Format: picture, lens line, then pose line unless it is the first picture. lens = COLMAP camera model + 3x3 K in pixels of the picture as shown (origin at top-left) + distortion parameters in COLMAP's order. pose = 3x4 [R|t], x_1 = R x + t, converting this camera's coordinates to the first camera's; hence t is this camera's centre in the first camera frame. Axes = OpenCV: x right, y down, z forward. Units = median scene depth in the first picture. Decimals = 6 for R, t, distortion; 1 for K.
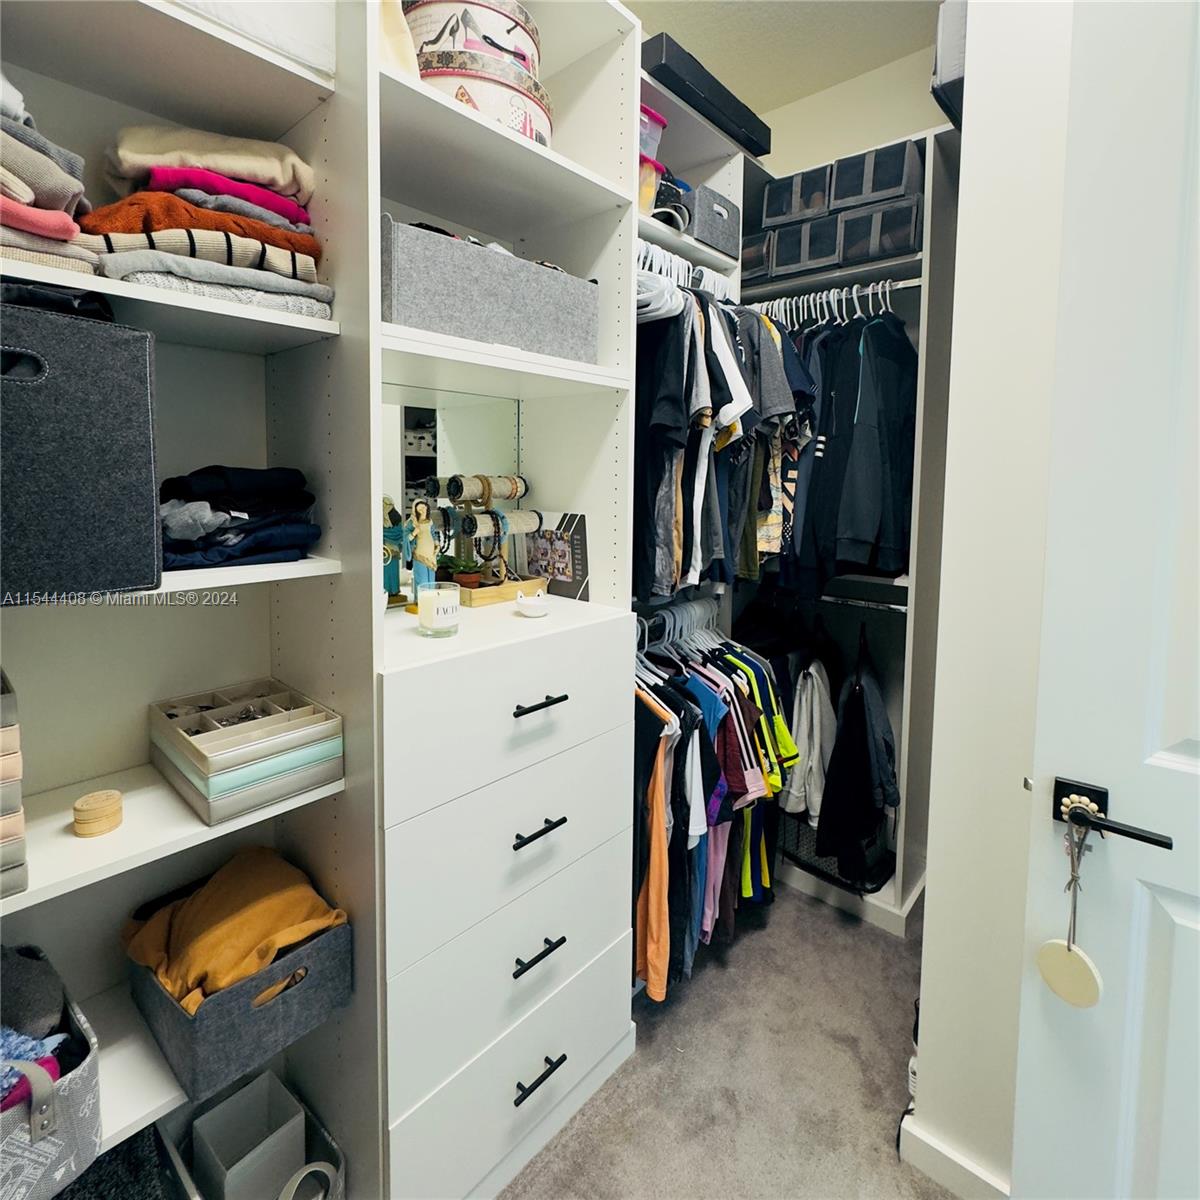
lens RADIAL K [[637.7, 0, 581.6], [0, 637.7, 513.7], [0, 0, 1]] dist [0.001535, -0.000725]
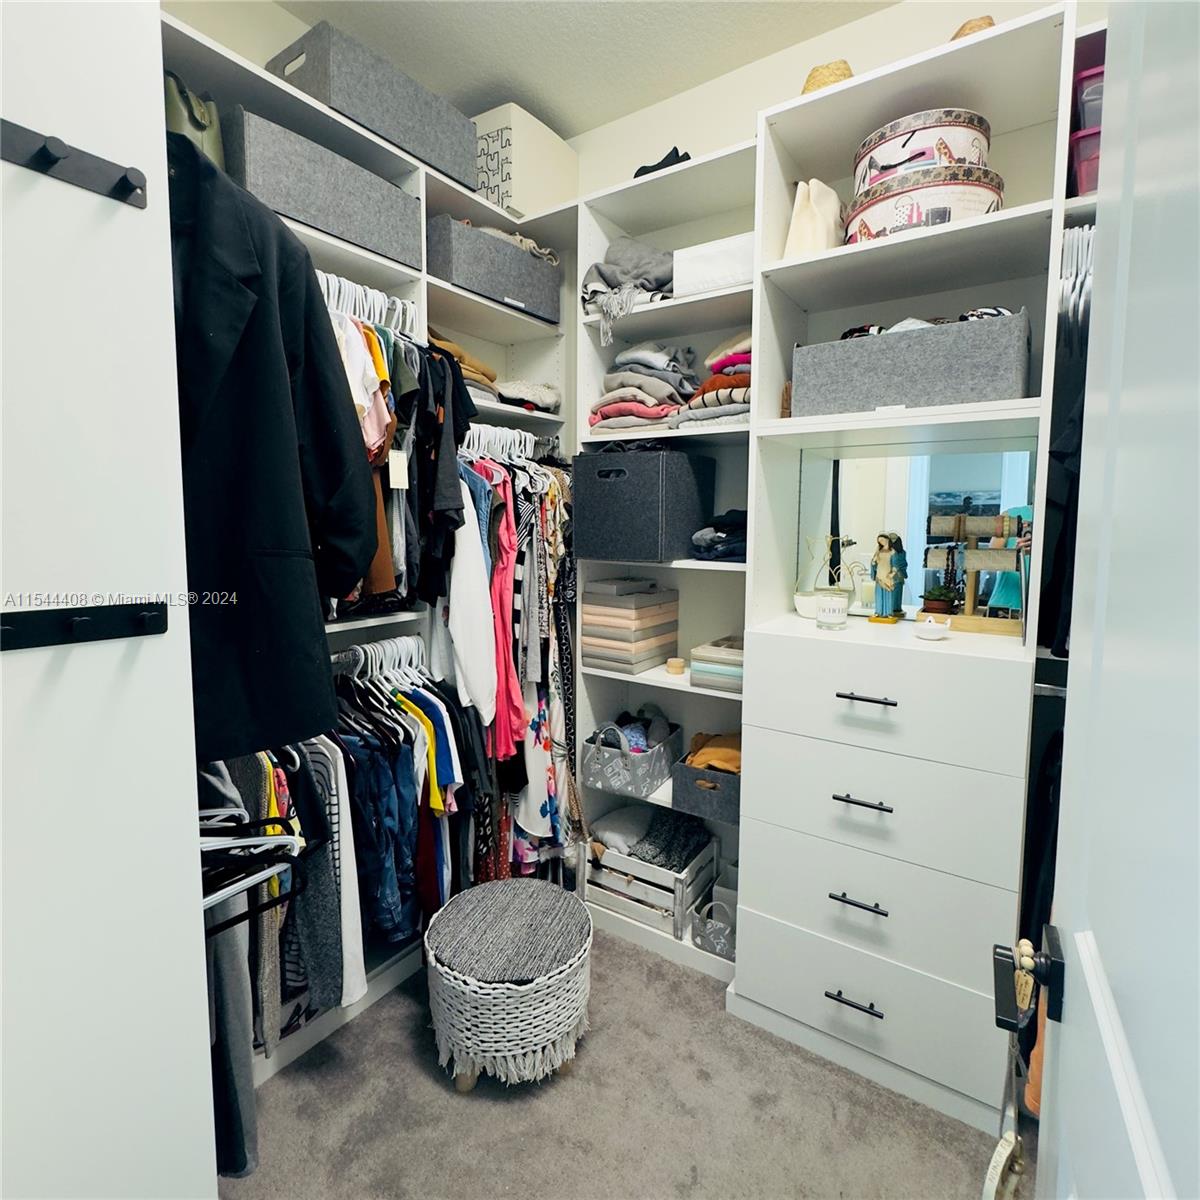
lens RADIAL K [[629.0, 0, 618.6], [0, 629.0, 565.8], [0, 0, 1]] dist [0.001490, 0.000047]
pose [[0.166525, 0.063117, -0.984015, 1.032812], [-0.066417, 0.996401, 0.052672, 0.012456], [0.983798, 0.056584, 0.170117, 0.311711]]
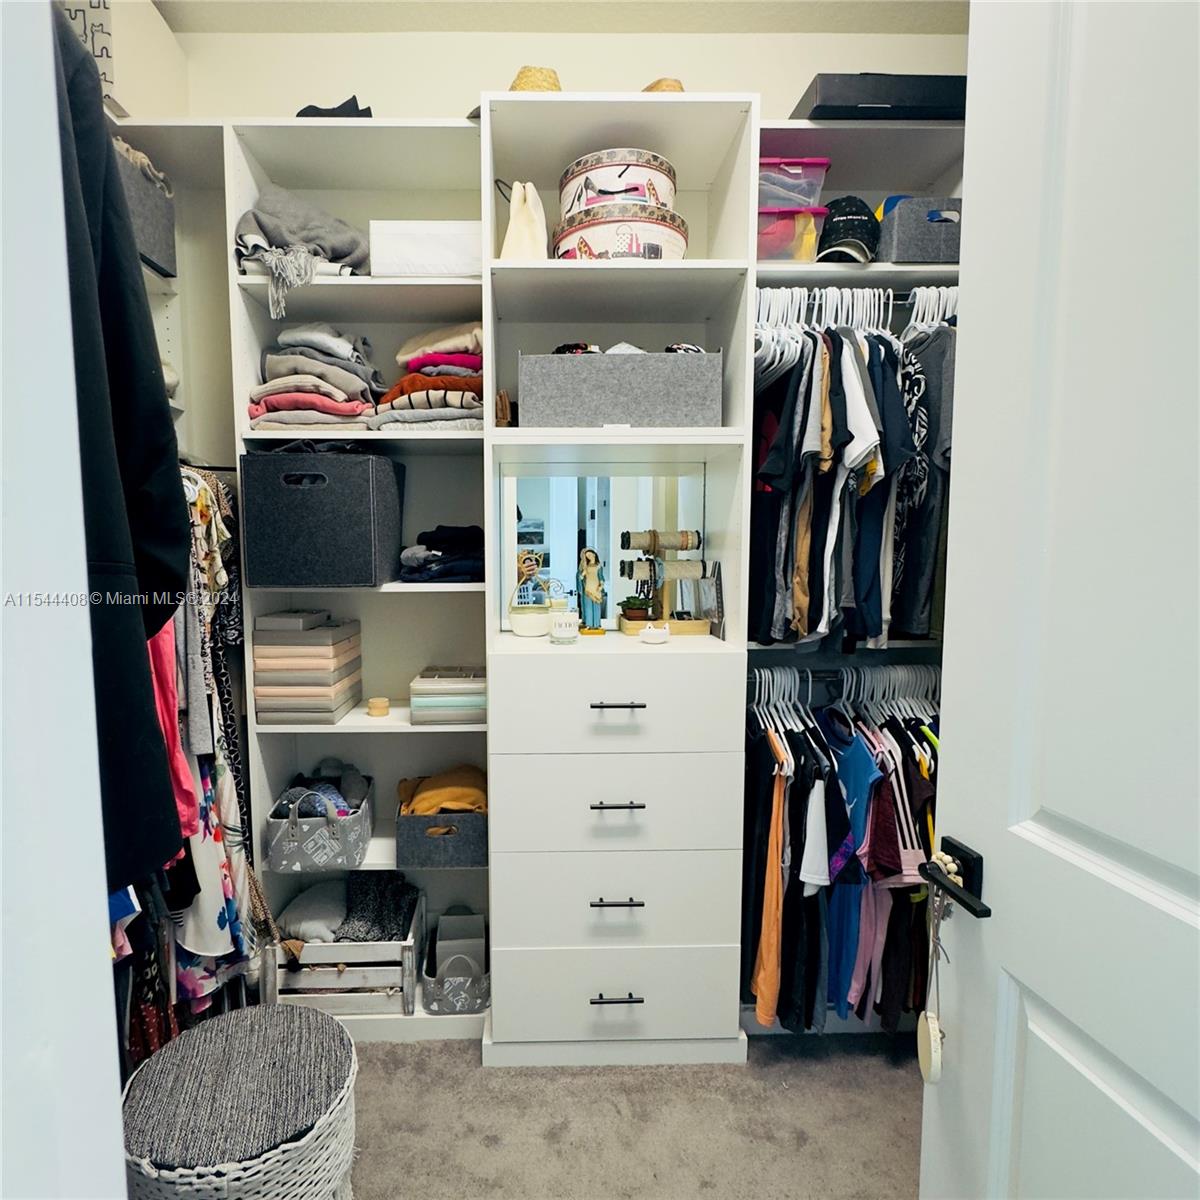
lens RADIAL K [[677.0, 0, 539.9], [0, 677.0, 605.8], [0, 0, 1]] dist [0.000824, 0.000613]
pose [[0.689308, 0.044740, -0.723086, 0.798176], [-0.031732, 0.998998, 0.031562, 0.063271], [0.723773, 0.001189, 0.690037, -0.046479]]
